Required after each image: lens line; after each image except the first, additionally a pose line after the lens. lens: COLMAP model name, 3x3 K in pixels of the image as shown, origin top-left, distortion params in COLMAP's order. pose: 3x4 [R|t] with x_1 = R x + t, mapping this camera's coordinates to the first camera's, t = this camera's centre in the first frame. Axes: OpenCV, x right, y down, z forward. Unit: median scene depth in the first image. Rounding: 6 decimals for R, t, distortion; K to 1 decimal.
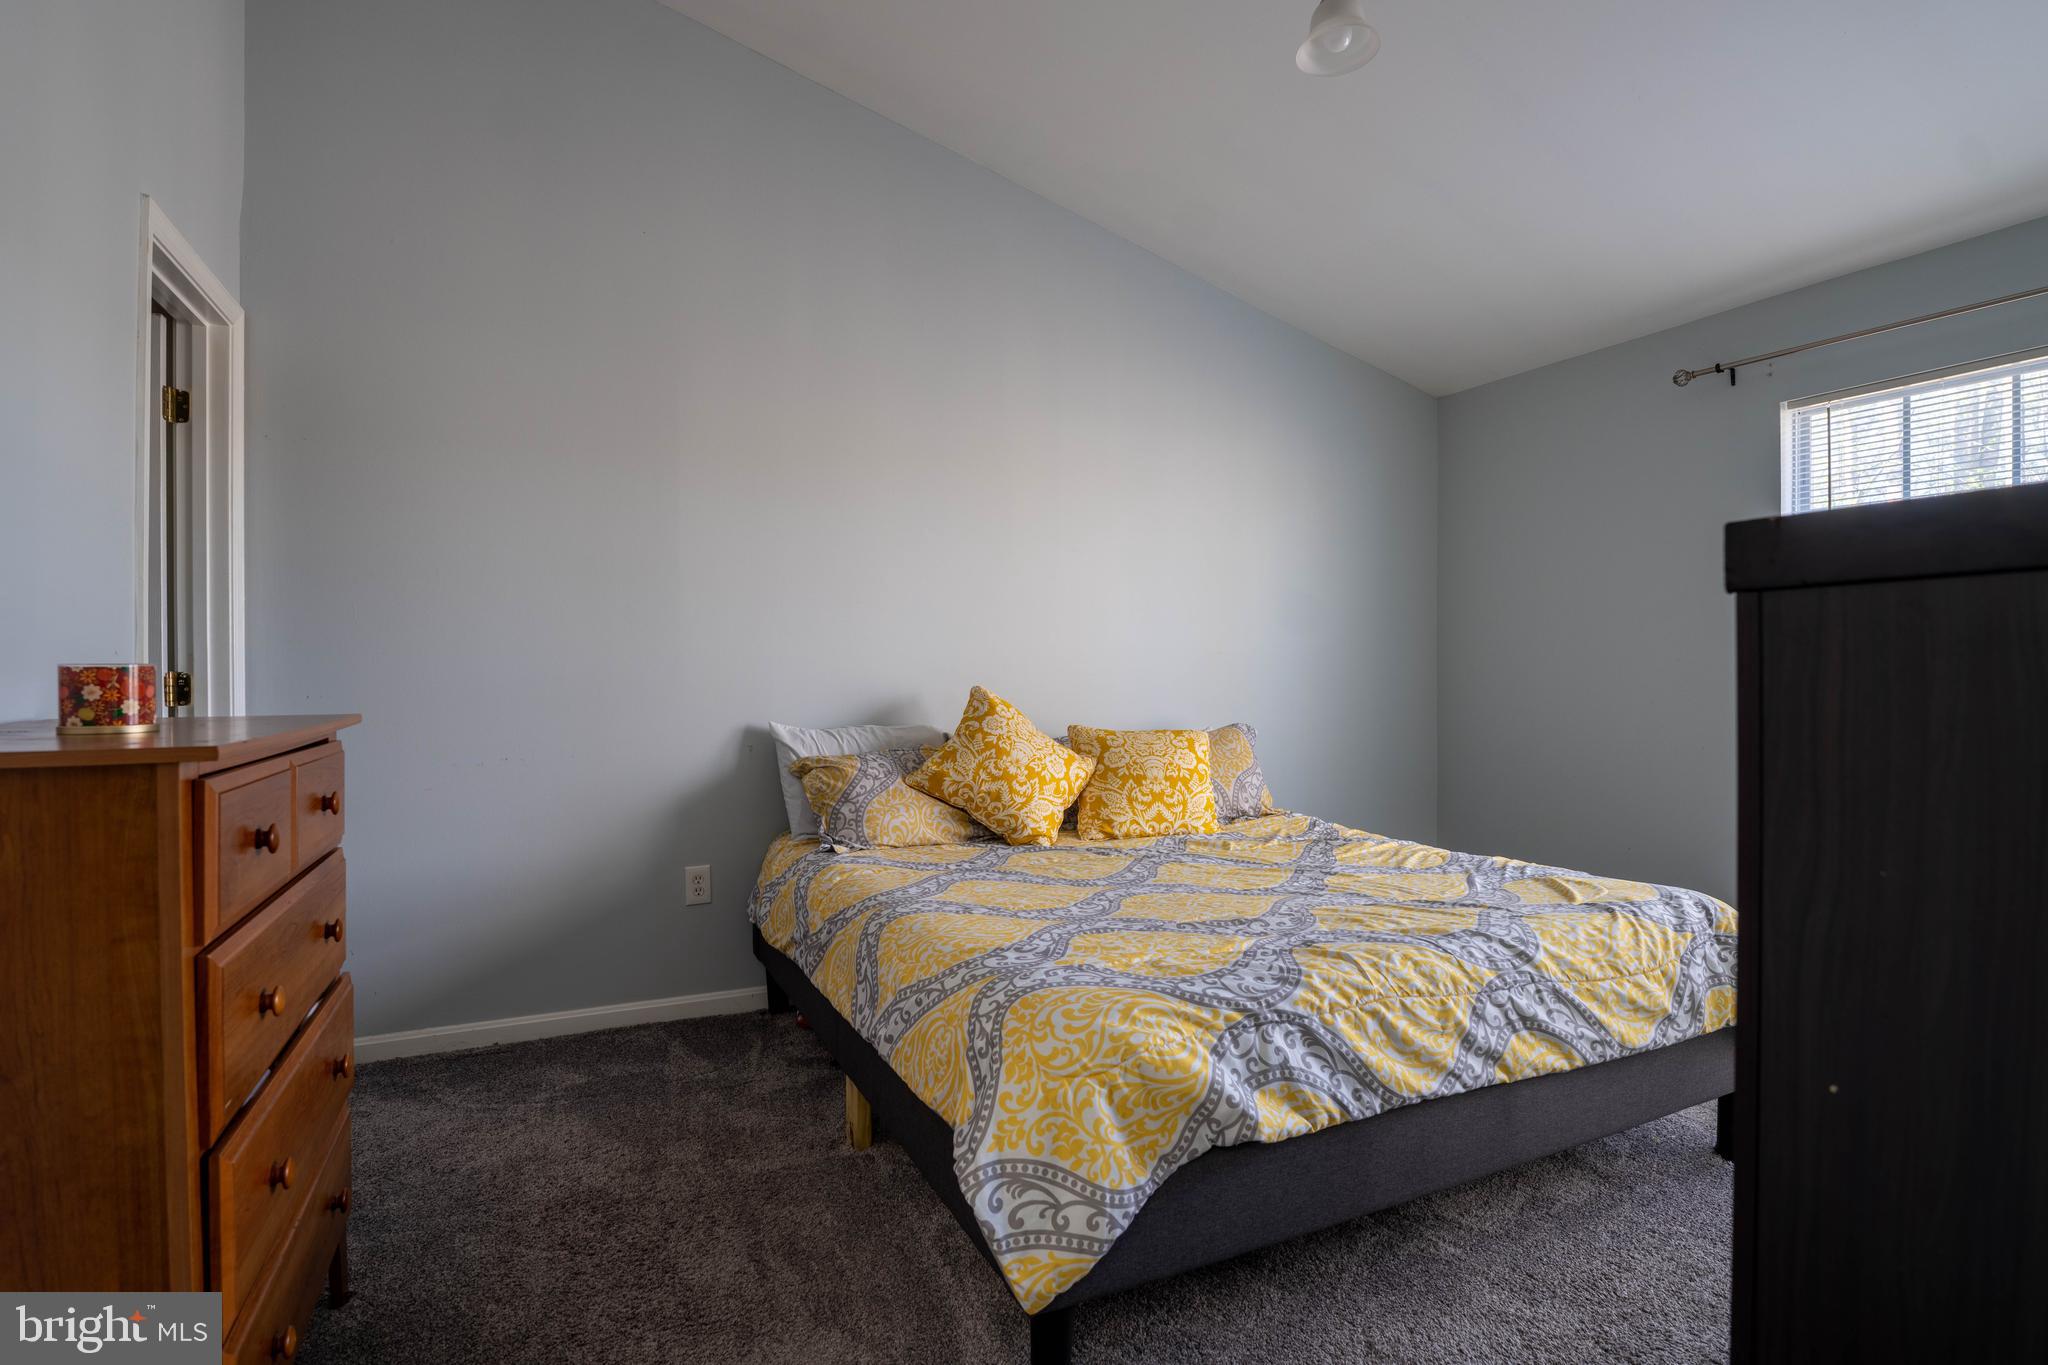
lens RADIAL K [[988.4, 0, 1022.2], [0, 988.4, 679.0], [0, 0, 1]] dist [-0.021448, -0.000903]
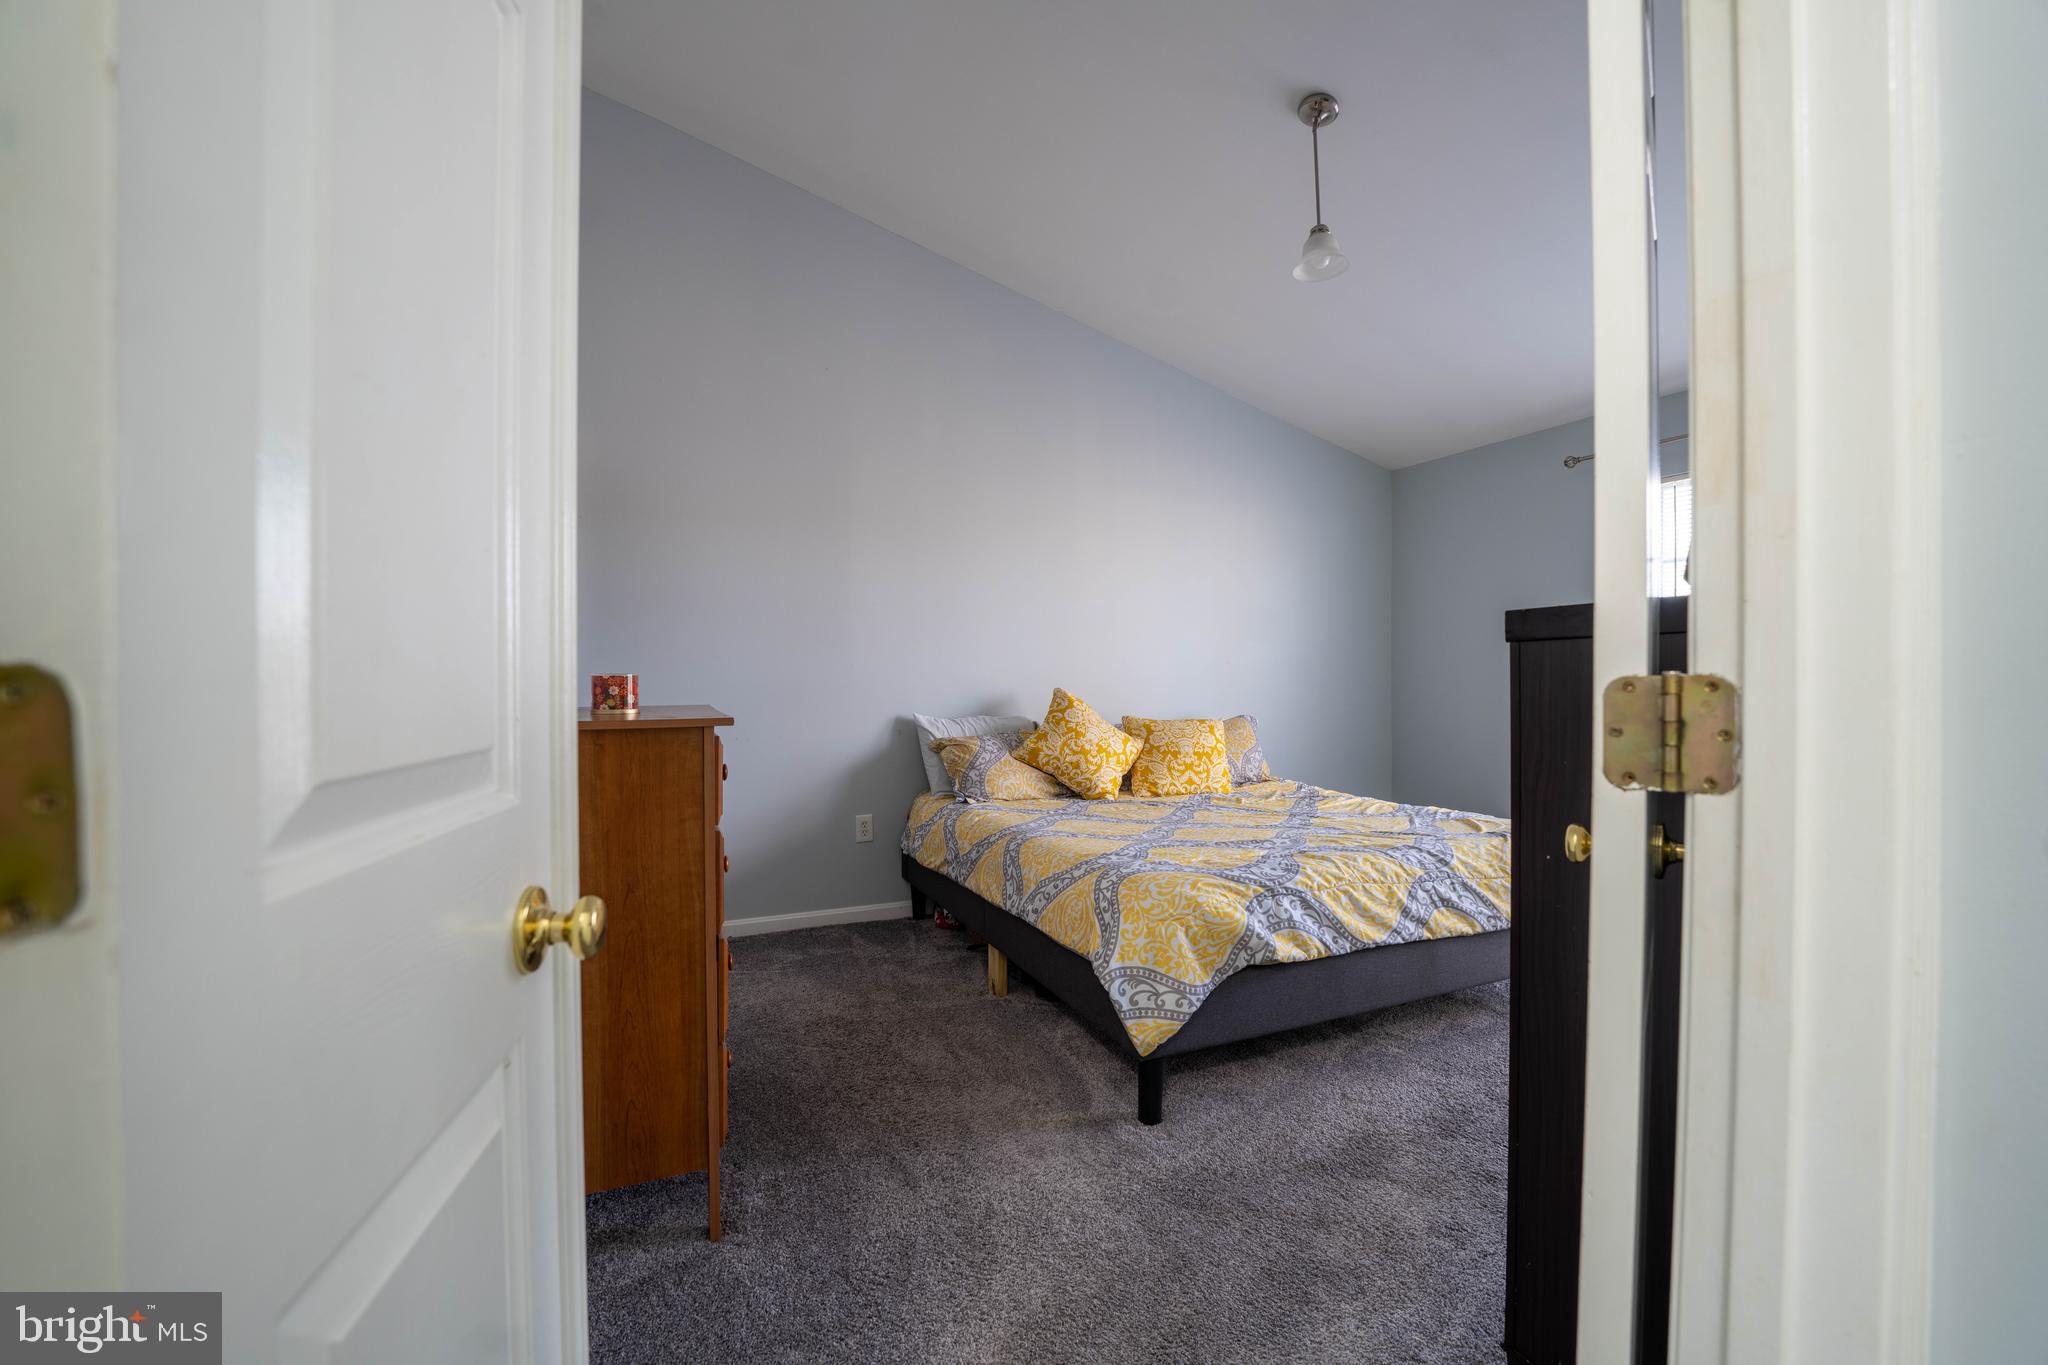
lens RADIAL K [[836.2, 0, 1024.1], [0, 836.2, 684.3], [0, 0, 1]] dist [-0.017166, -0.001764]
pose [[0.999766, -0.001427, -0.021572, -0.120432], [0.001446, 0.999999, 0.000851, 0.001845], [0.021571, -0.000882, 0.999767, -0.325746]]
